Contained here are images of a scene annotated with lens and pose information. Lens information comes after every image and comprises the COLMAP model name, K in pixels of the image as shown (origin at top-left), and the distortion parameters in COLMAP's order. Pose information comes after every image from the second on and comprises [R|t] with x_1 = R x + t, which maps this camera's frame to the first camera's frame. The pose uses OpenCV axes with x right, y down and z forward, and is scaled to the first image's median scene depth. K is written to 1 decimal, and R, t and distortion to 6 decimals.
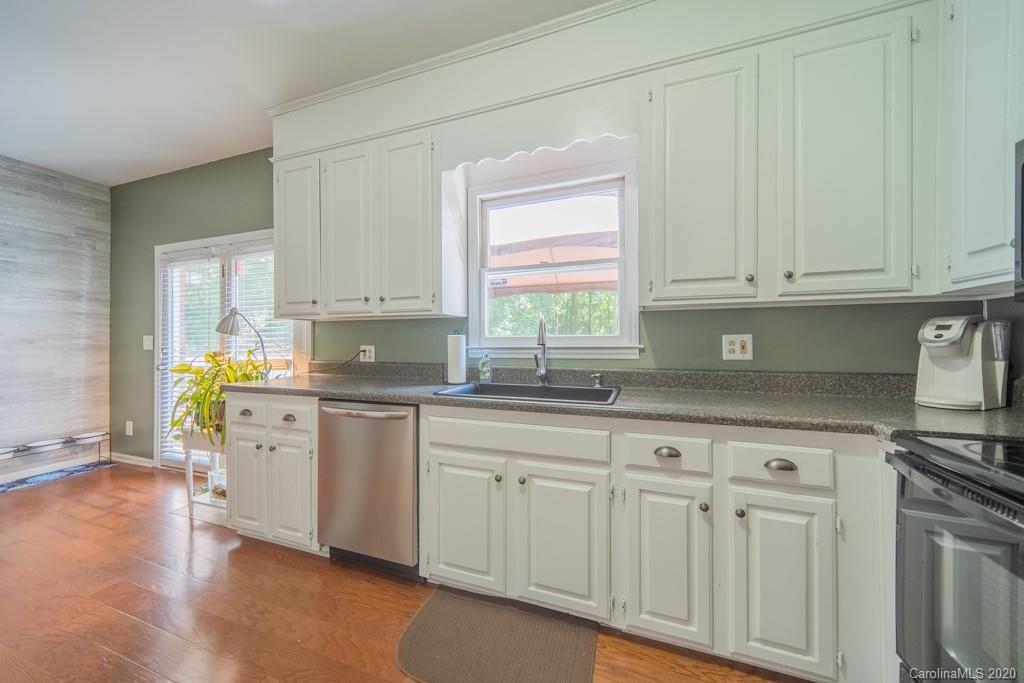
lens RADIAL K [[422.6, 0, 509.4], [0, 422.6, 330.6], [0, 0, 1]] dist [0.000456, -0.000134]
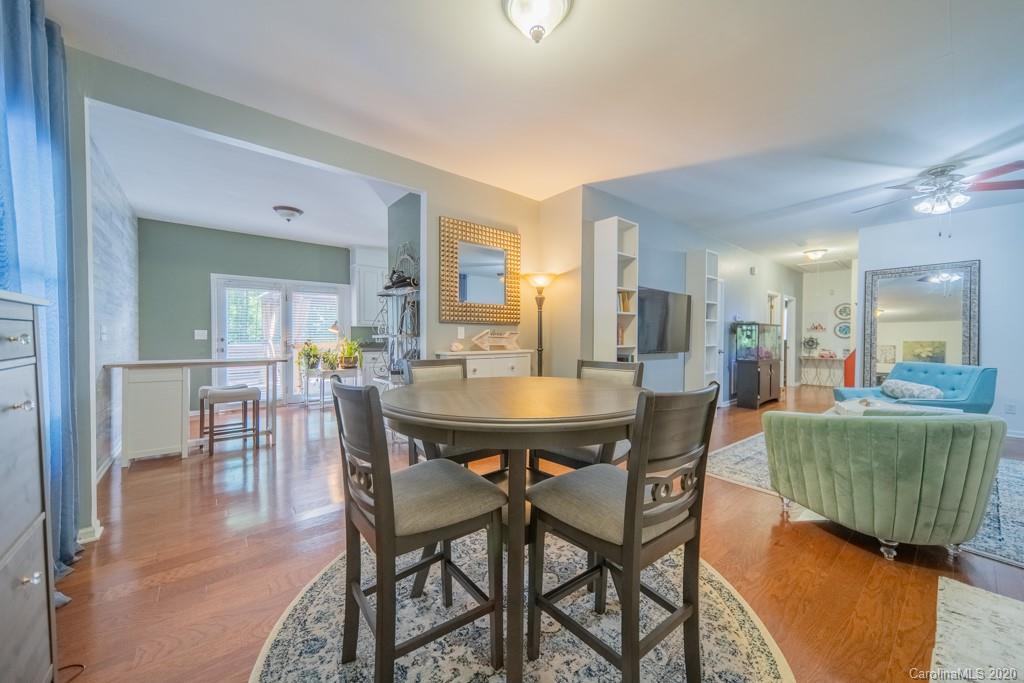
lens RADIAL K [[365.5, 0, 510.5], [0, 365.5, 340.9], [0, 0, 1]] dist [0.005325, -0.000221]
pose [[0.433608, -0.006998, 0.901074, -2.176488], [-0.021854, 0.999594, 0.018280, 0.002855], [-0.900837, -0.027619, 0.433279, -0.829257]]
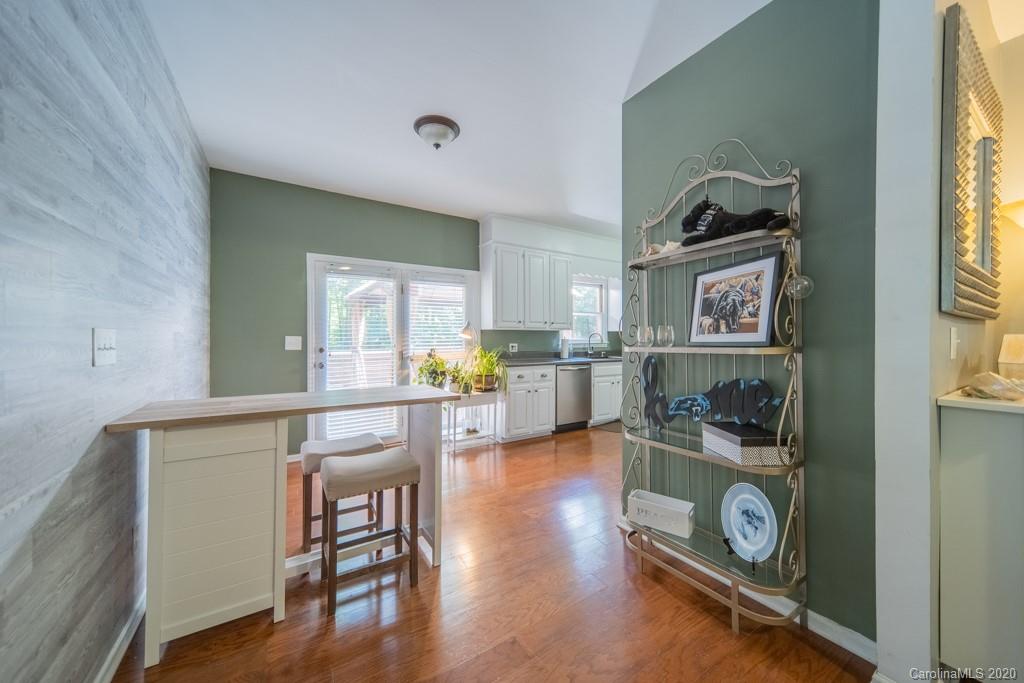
lens RADIAL K [[365.5, 0, 510.5], [0, 365.5, 340.9], [0, 0, 1]] dist [0.005325, -0.000221]
pose [[0.551227, 0.001132, 0.834354, -1.819027], [-0.017950, 0.999784, 0.010503, 0.005416], [-0.834162, -0.020766, 0.551128, 0.075468]]
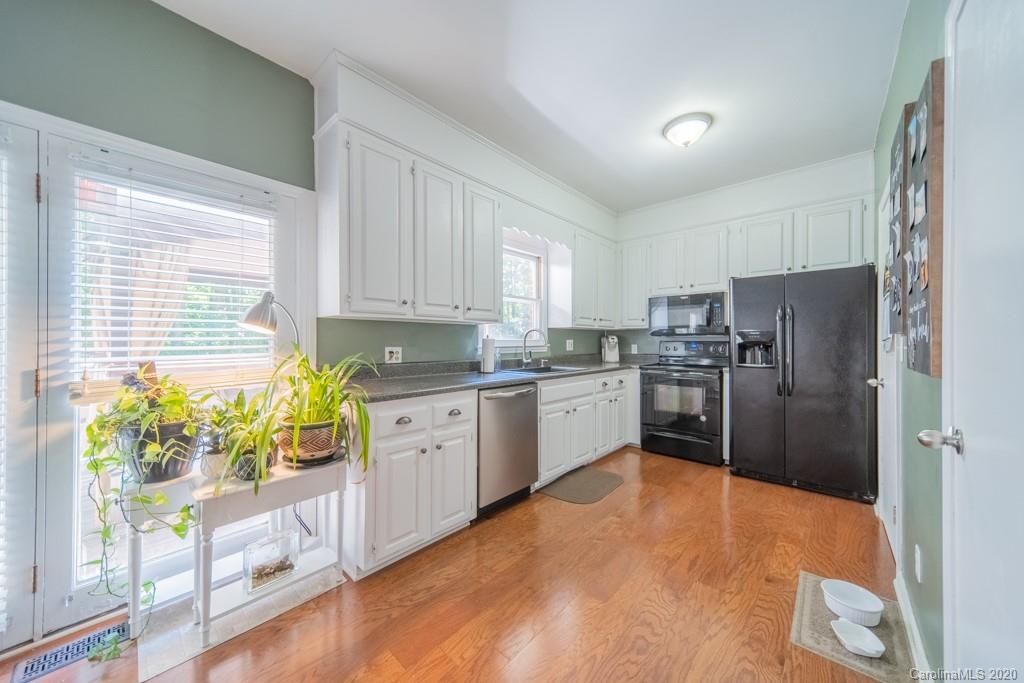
lens RADIAL K [[365.5, 0, 510.5], [0, 365.5, 340.9], [0, 0, 1]] dist [0.005325, -0.000221]
pose [[0.305255, 0.009007, 0.952228, -1.123222], [-0.020105, 0.999793, -0.003012, 0.018159], [-0.952058, -0.018225, 0.305373, 0.476222]]
